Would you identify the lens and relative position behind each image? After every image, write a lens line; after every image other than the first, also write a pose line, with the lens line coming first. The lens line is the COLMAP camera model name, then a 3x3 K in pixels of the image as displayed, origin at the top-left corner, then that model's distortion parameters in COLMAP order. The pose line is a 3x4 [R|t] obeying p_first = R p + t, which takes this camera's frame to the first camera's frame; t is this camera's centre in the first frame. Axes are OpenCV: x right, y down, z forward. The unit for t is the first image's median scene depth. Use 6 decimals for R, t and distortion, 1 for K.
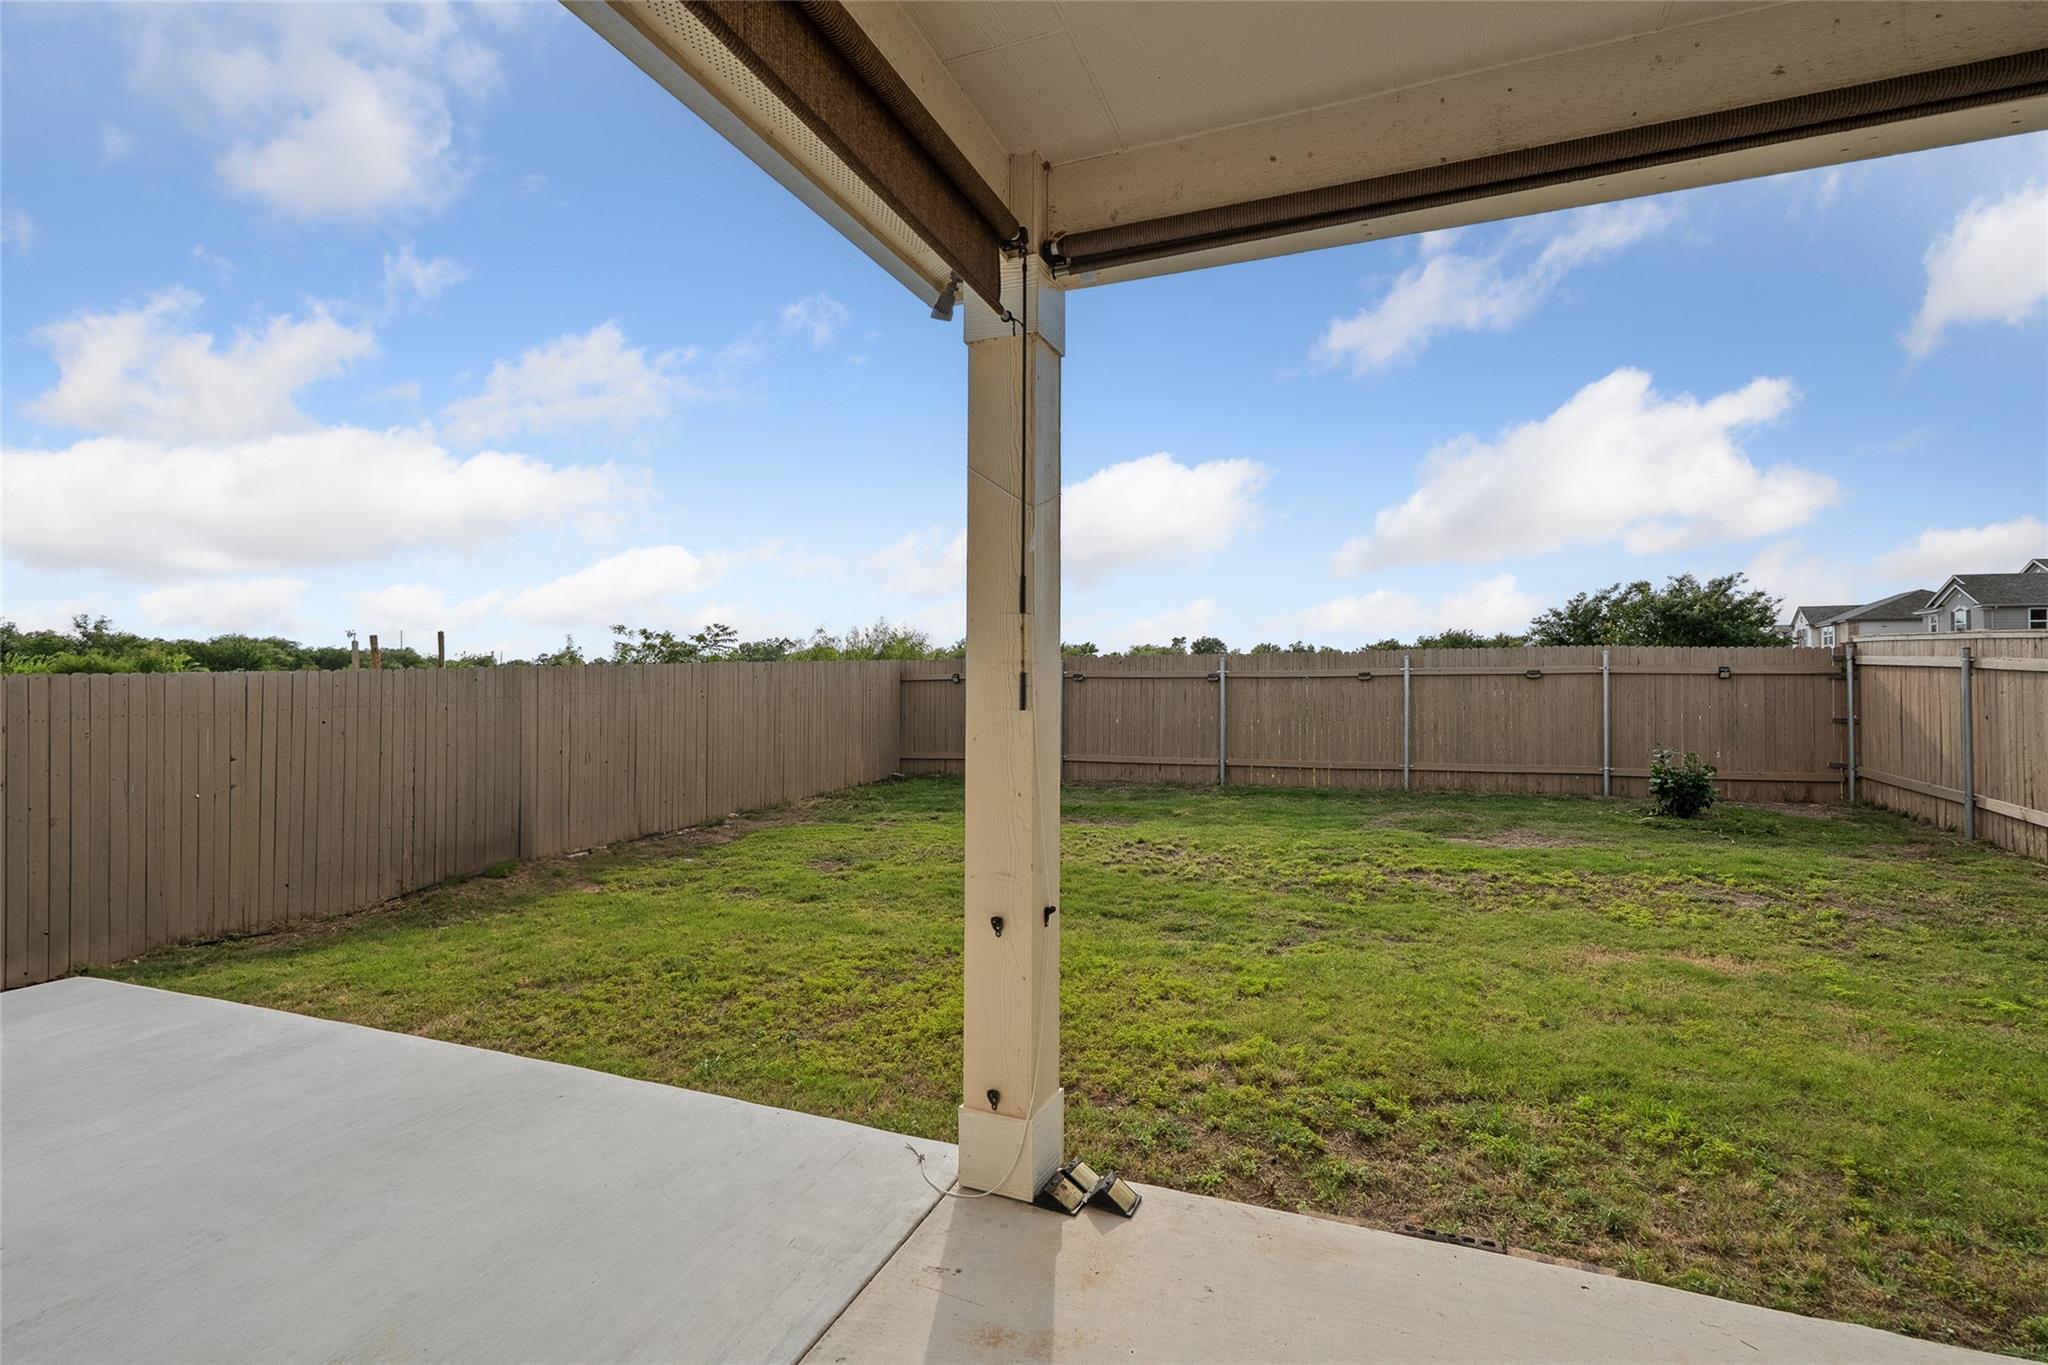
lens RADIAL K [[945.4, 0, 1024.0], [0, 945.4, 682.5], [0, 0, 1]] dist [0.000463, 0.000783]
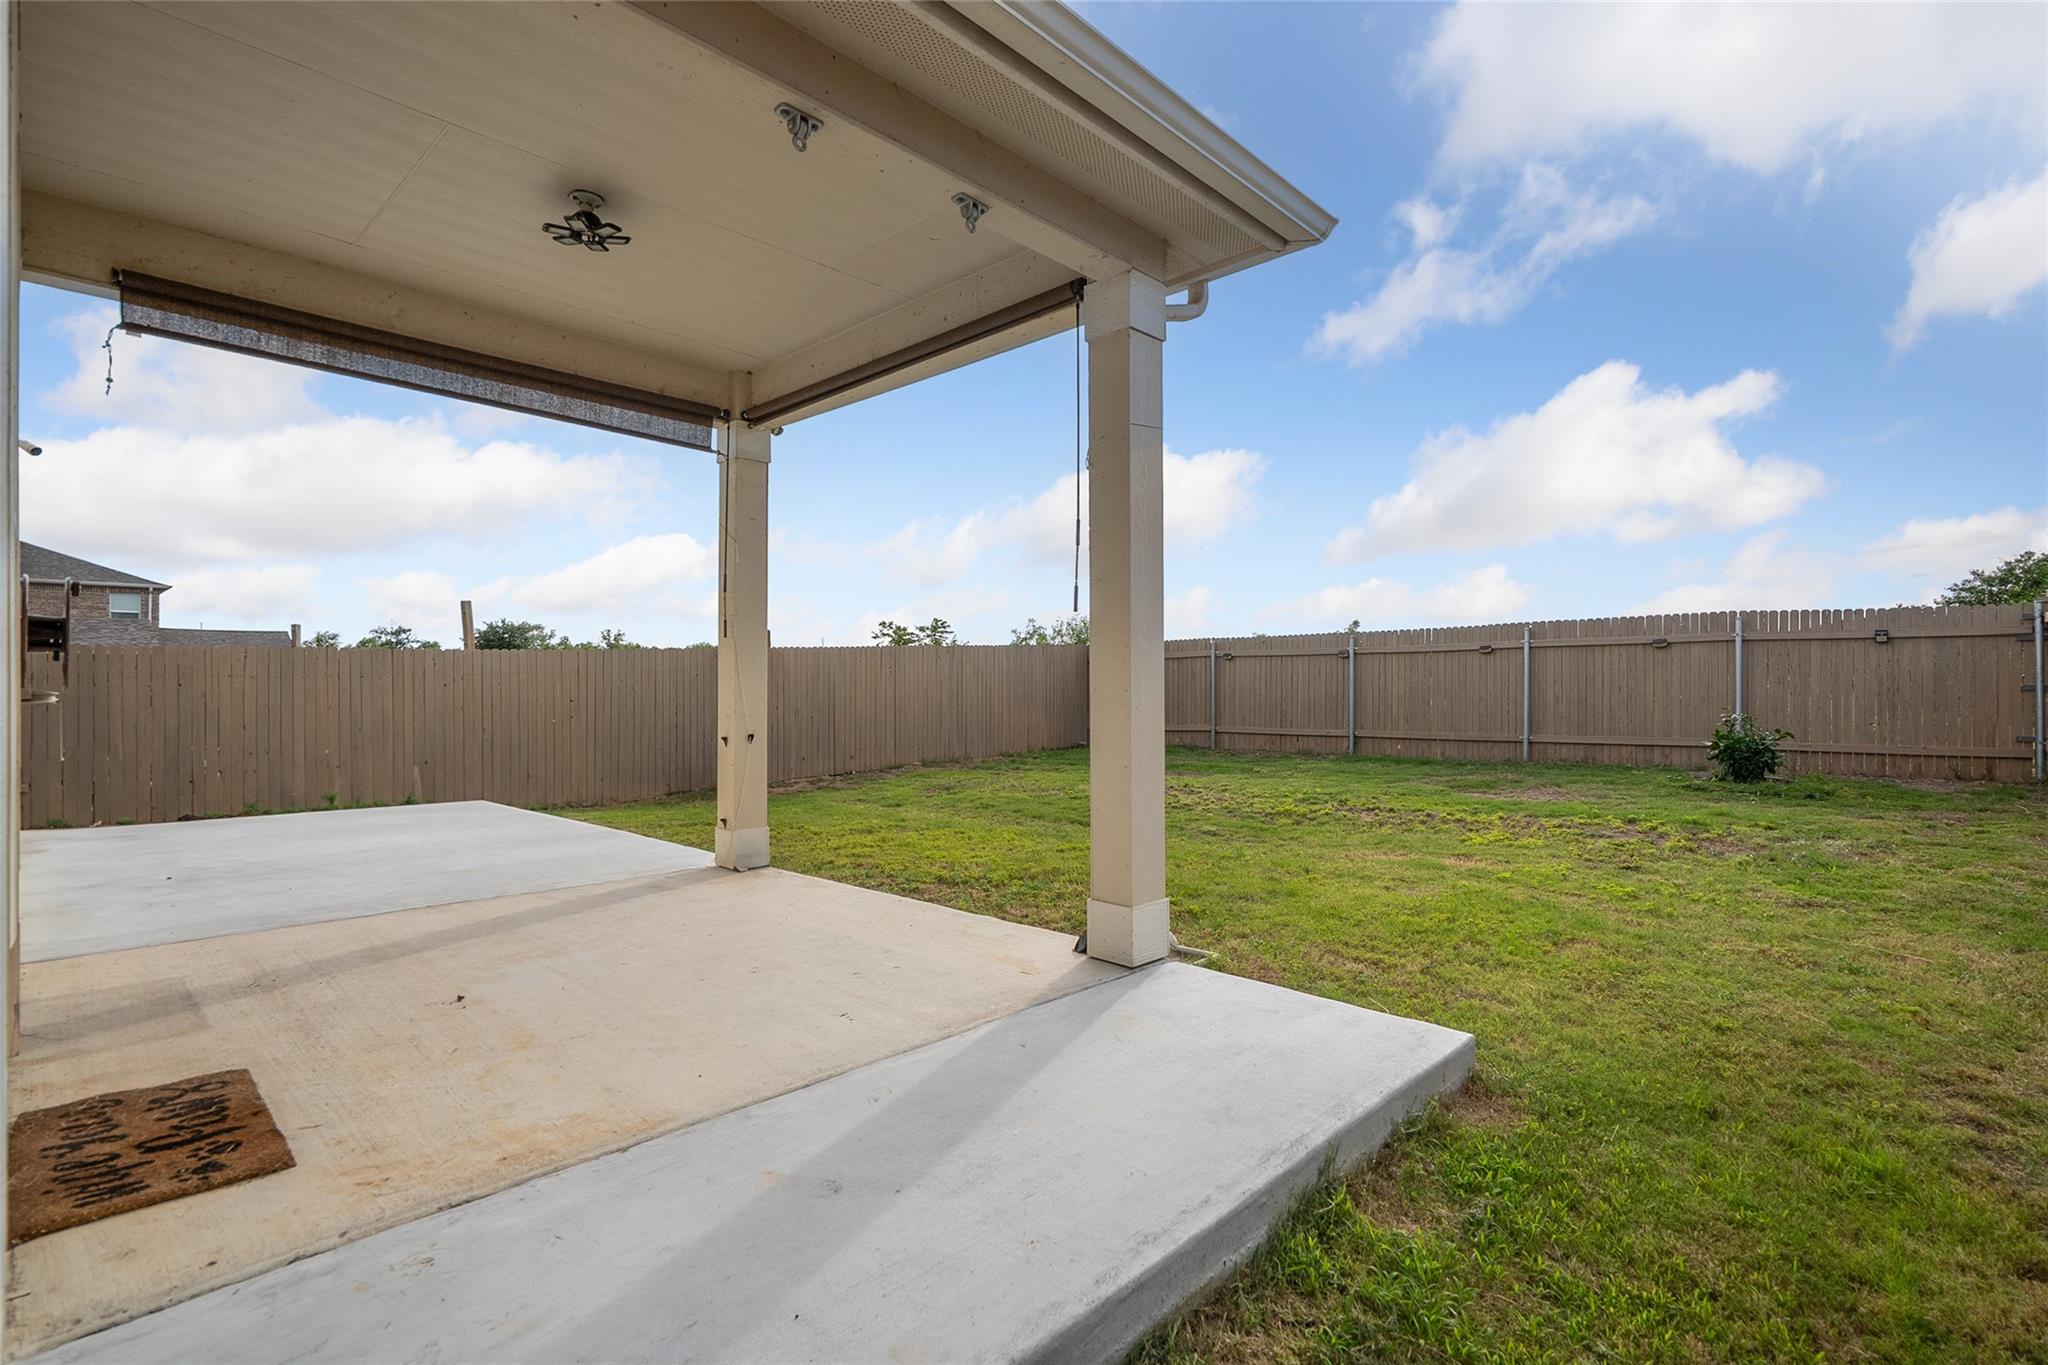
lens RADIAL K [[968.7, 0, 1016.5], [0, 968.7, 702.5], [0, 0, 1]] dist [0.001442, 0.000418]
pose [[0.926220, 0.004360, -0.376957, 0.329201], [0.004194, 0.999752, 0.021868, 0.029696], [0.376959, -0.021836, 0.925972, -0.179043]]
